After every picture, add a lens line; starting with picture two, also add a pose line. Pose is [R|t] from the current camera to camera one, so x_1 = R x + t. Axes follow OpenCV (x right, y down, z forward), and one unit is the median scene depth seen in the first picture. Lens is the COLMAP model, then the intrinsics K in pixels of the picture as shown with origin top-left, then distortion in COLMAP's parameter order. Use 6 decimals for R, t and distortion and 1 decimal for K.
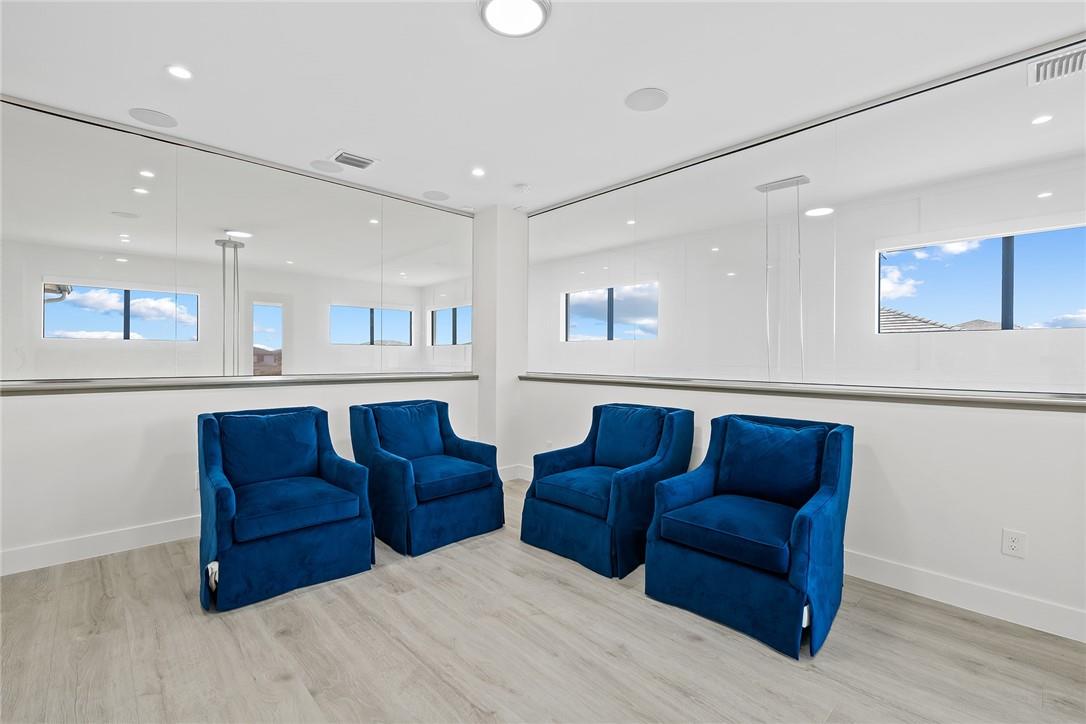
lens RADIAL K [[486.1, 0, 543.8], [0, 486.1, 358.4], [0, 0, 1]] dist [0.001339, -0.002135]
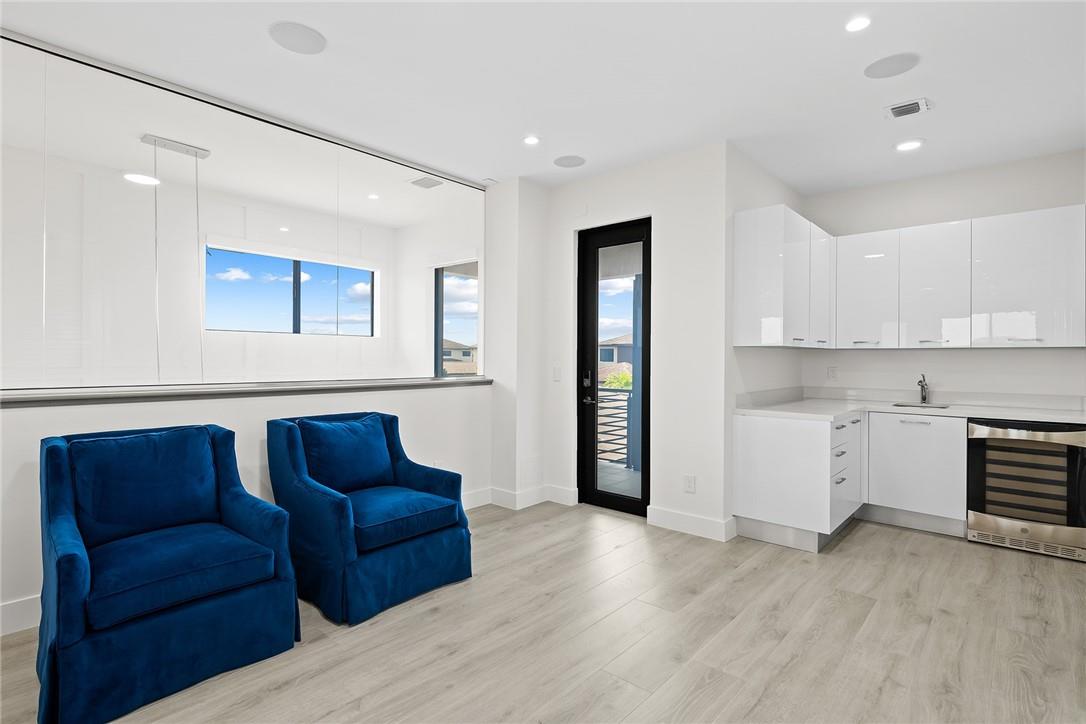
lens RADIAL K [[549.9, 0, 542.8], [0, 549.9, 363.2], [0, 0, 1]] dist [0.000133, 0.000197]
pose [[-0.109969, -0.015748, 0.993810, -2.453412], [0.000191, 0.999874, 0.015865, -0.017485], [-0.993935, 0.001934, -0.109952, 2.303398]]
